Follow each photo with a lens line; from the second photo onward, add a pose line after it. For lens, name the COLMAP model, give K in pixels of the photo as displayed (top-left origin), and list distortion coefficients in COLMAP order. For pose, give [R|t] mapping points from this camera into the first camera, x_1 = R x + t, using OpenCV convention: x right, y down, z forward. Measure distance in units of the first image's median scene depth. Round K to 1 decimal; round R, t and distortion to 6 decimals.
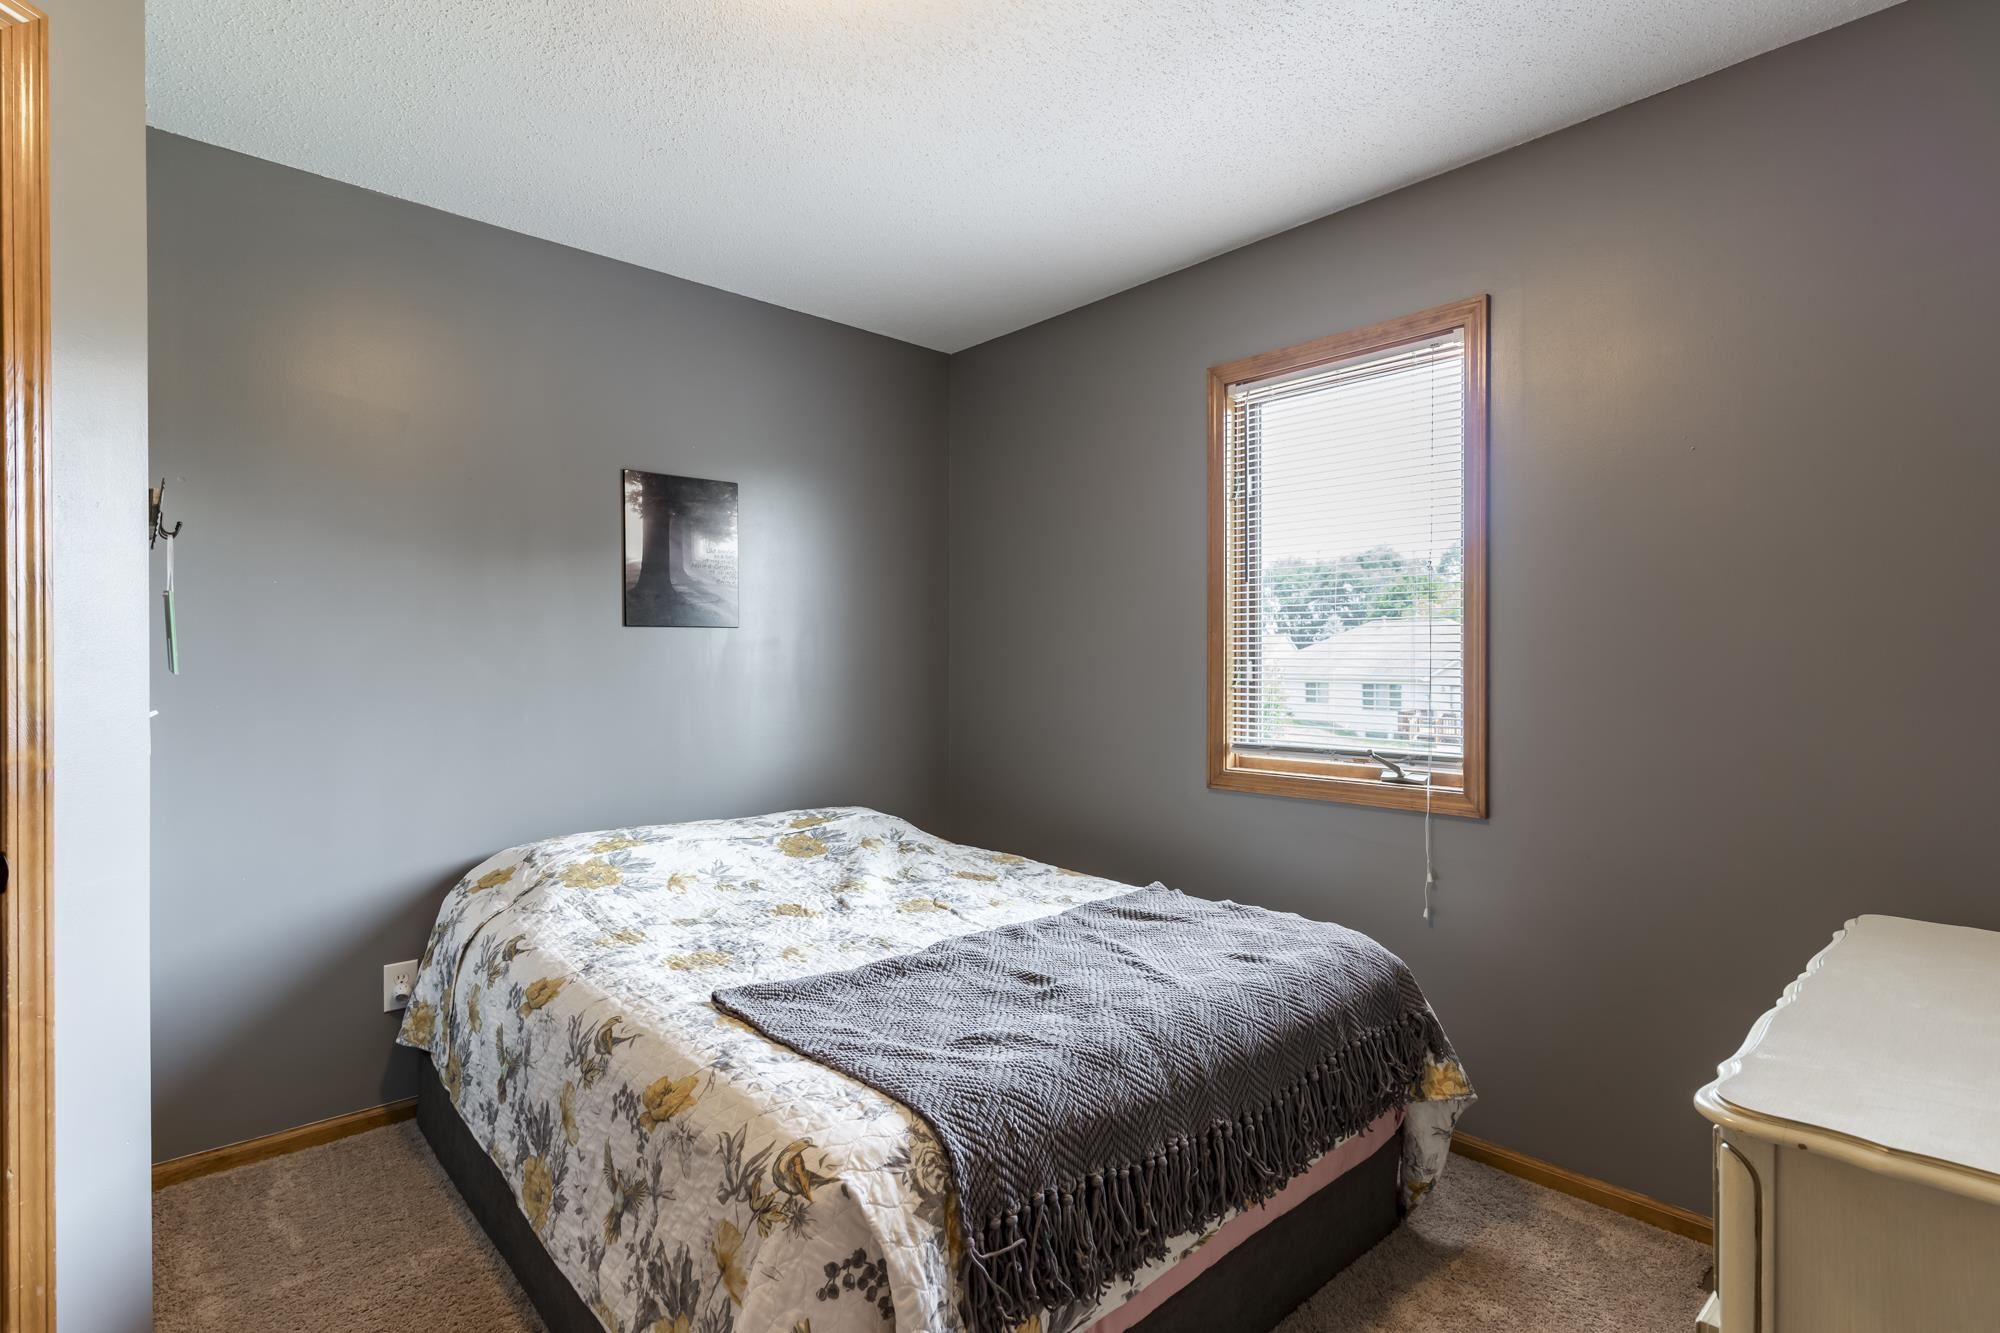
lens RADIAL K [[967.7, 0, 986.9], [0, 967.7, 673.7], [0, 0, 1]] dist [0.001919, -0.000644]
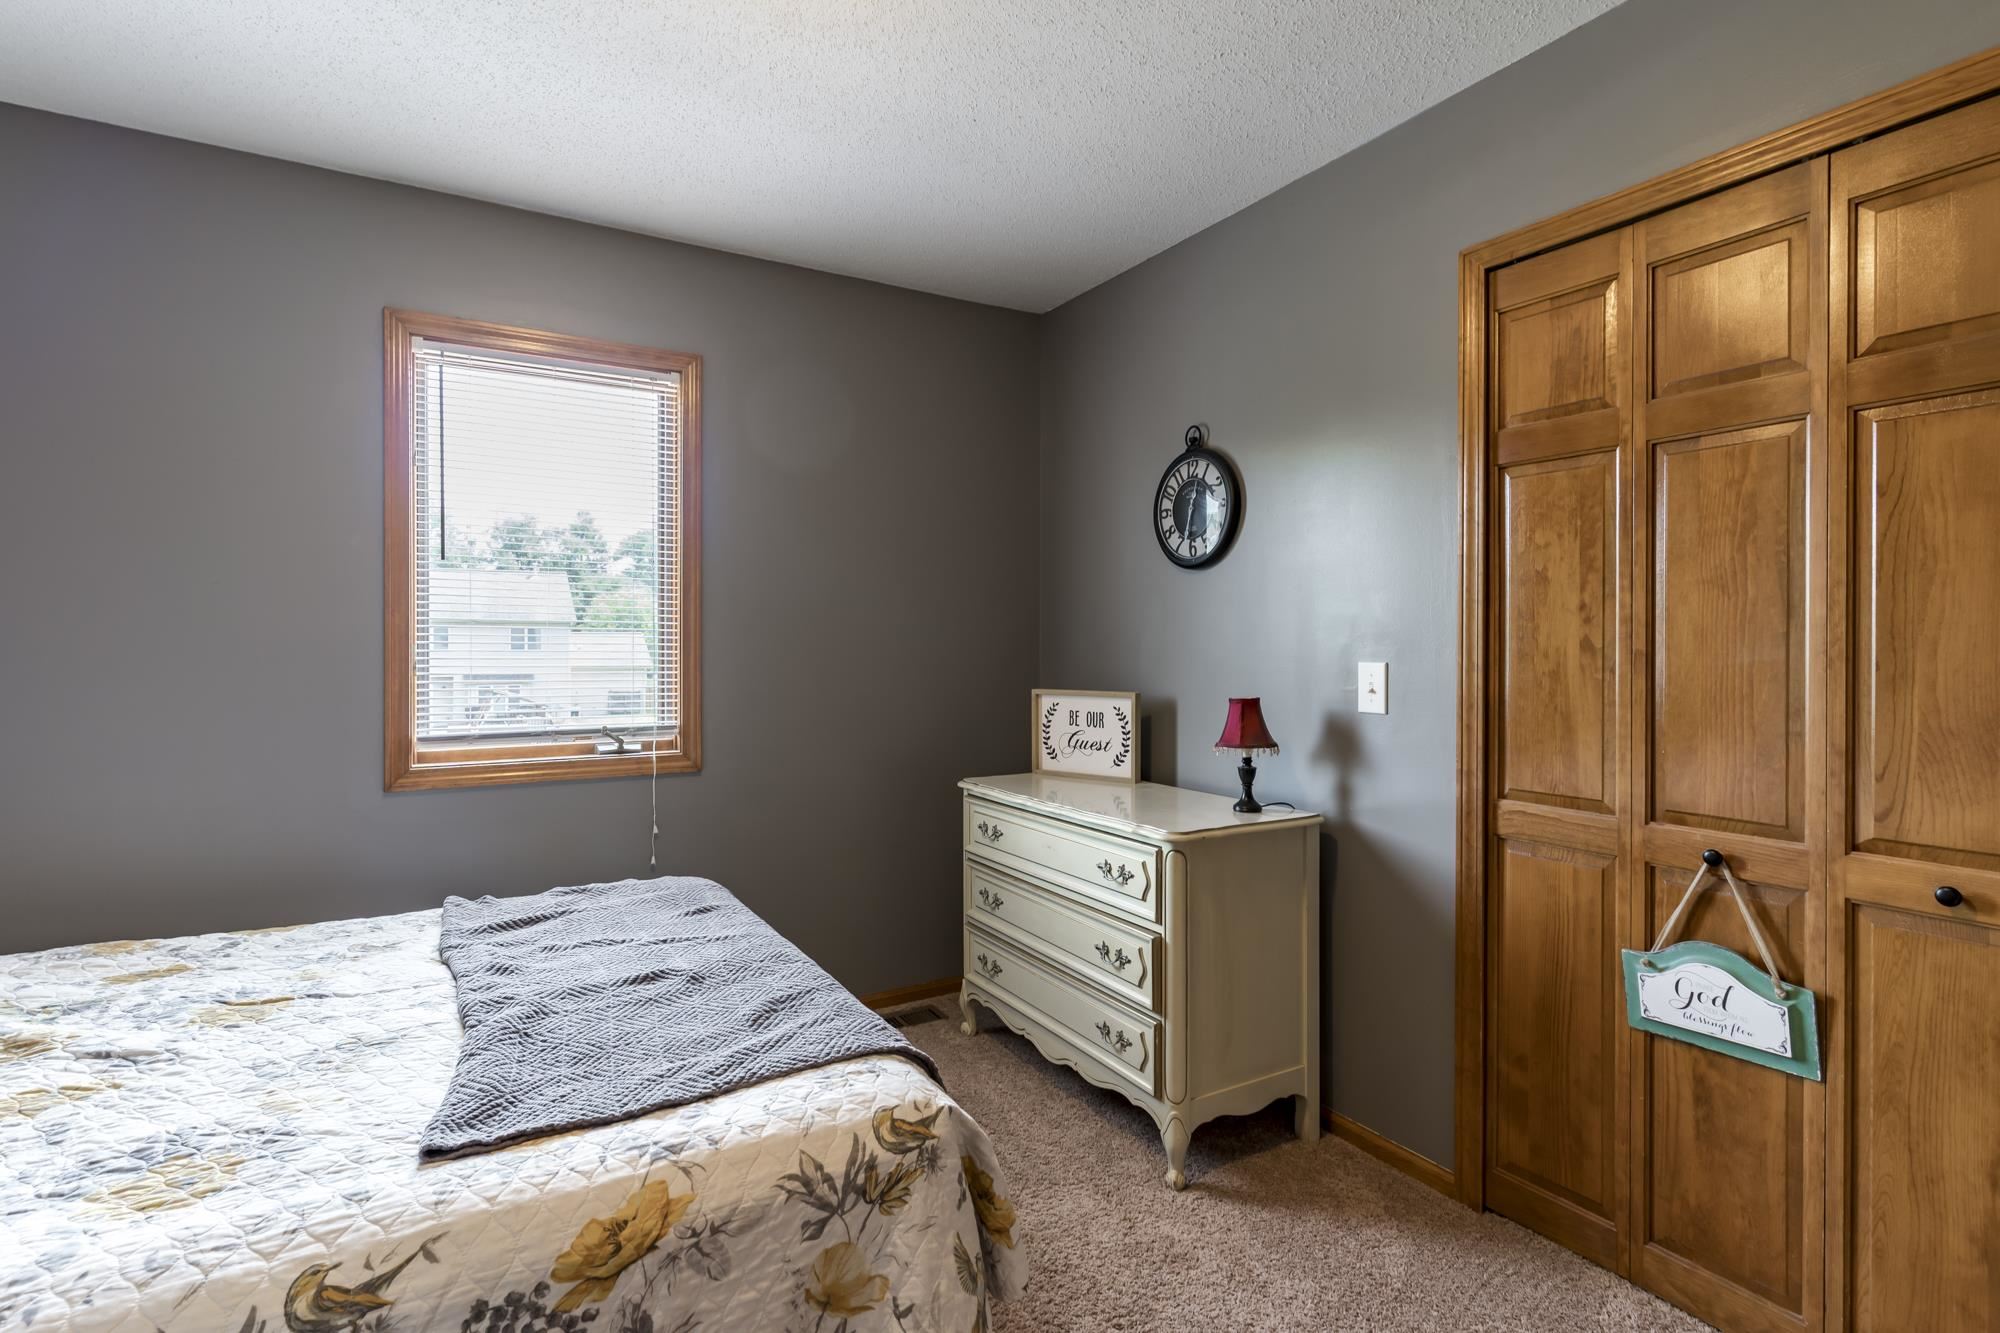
lens RADIAL K [[967.7, 0, 1009.3], [0, 967.7, 652.9], [0, 0, 1]] dist [0.001919, -0.000644]
pose [[0.201927, -0.006727, 0.979377, -0.817682], [0.009267, 0.999945, 0.004957, -0.008042], [-0.979357, 0.008075, 0.201978, 0.455690]]
